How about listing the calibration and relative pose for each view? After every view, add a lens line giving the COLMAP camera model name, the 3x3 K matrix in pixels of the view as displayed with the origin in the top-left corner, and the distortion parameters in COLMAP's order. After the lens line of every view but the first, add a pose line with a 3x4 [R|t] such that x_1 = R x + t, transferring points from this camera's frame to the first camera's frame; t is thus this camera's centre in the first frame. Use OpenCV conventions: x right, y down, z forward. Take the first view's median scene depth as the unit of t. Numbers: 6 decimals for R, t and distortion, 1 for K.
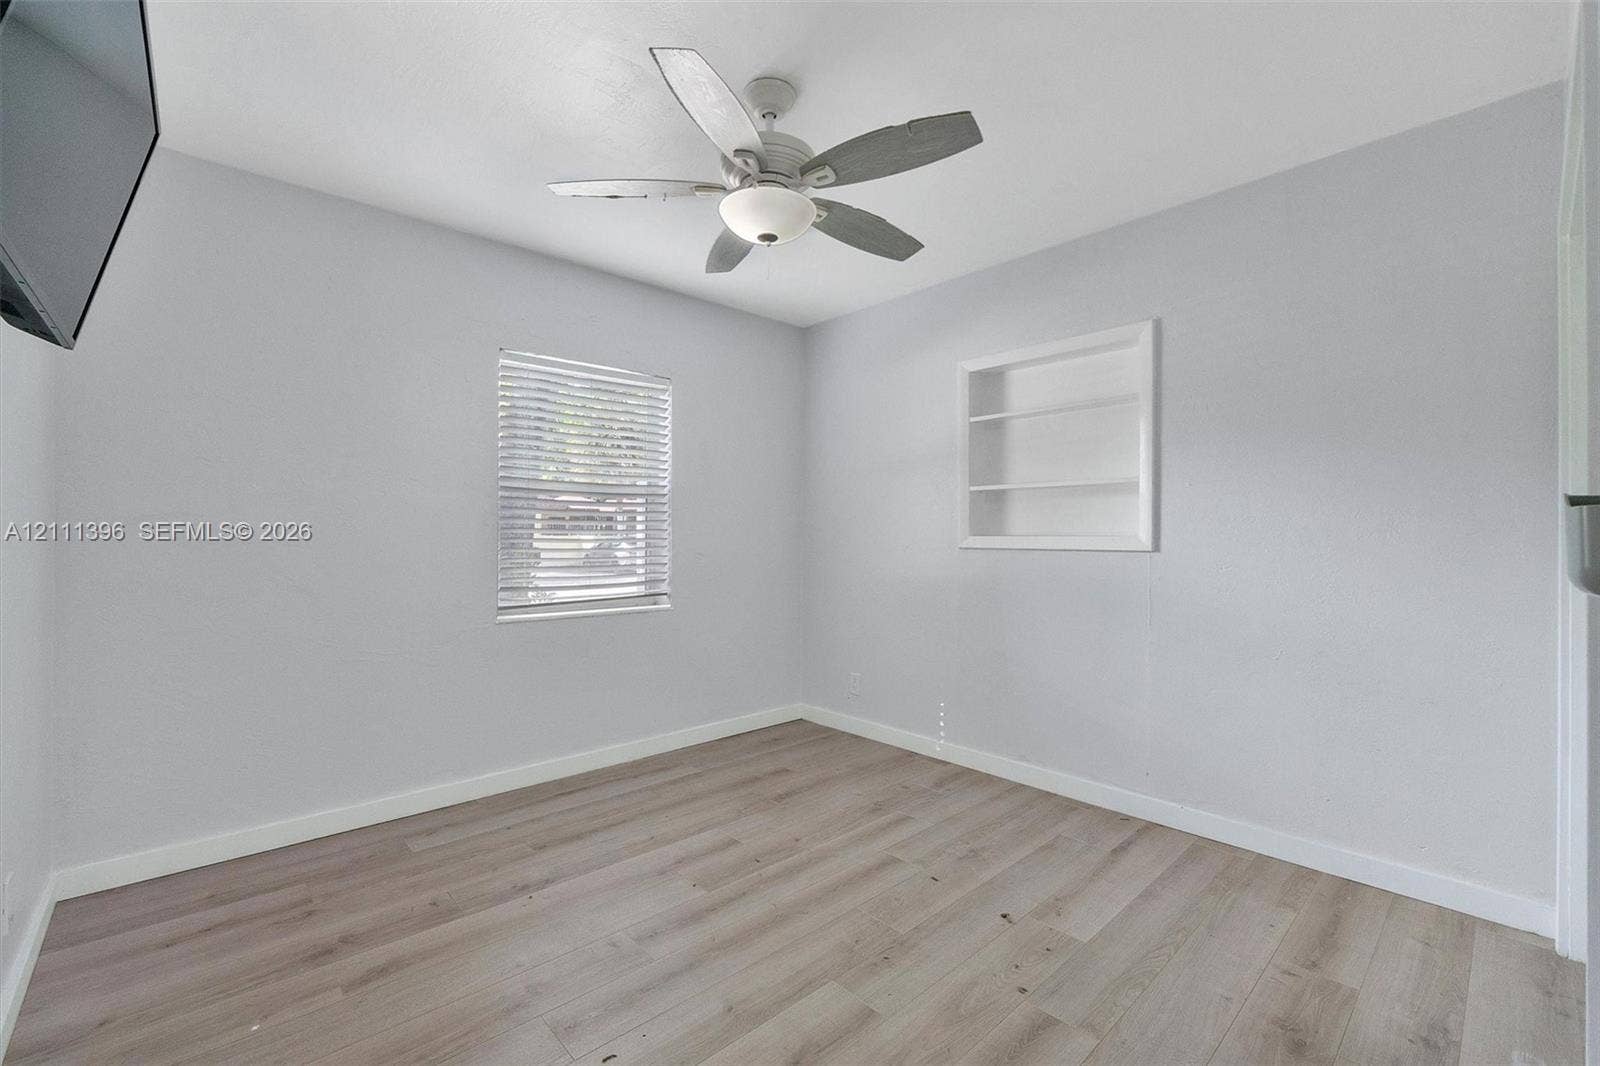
lens RADIAL K [[682.8, 0, 800.6], [0, 682.8, 533.4], [0, 0, 1]] dist [-0.011148, 0.000914]
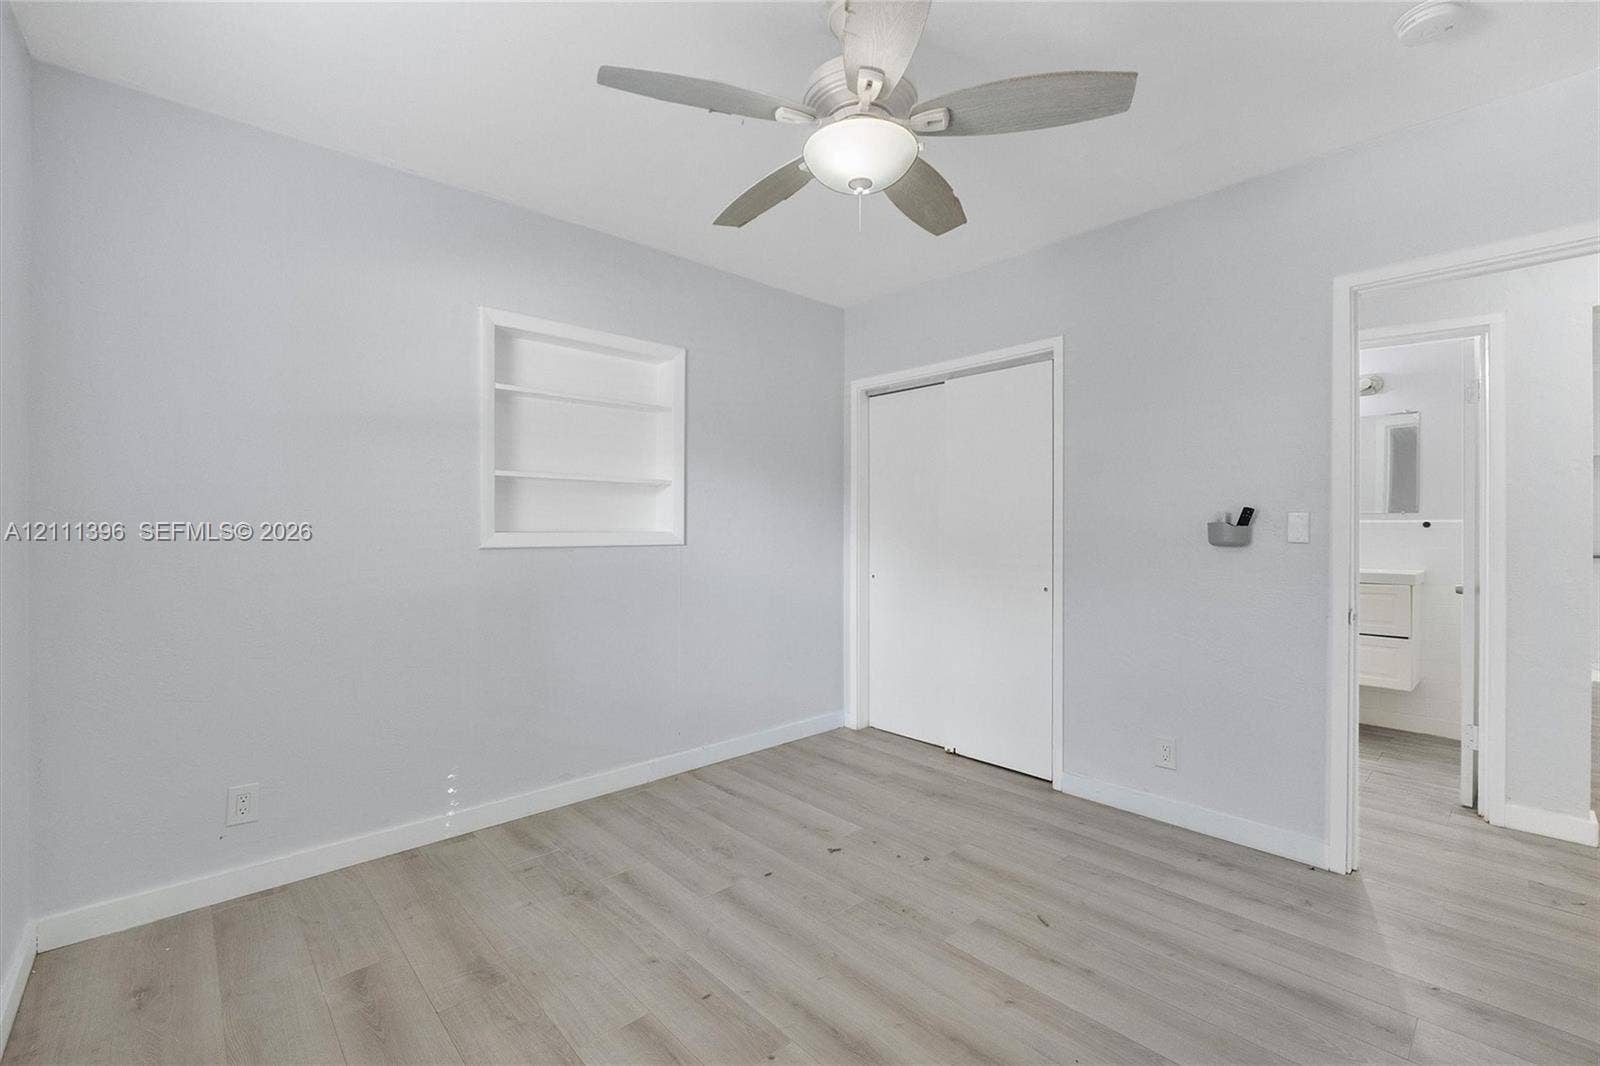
lens RADIAL K [[682.8, 0, 799.8], [0, 682.8, 531.0], [0, 0, 1]] dist [-0.011148, 0.000914]
pose [[-0.009259, -0.000921, 0.999957, -0.662568], [0.000853, 0.999999, 0.000929, 0.002608], [-0.999957, 0.000861, -0.009258, 0.794751]]
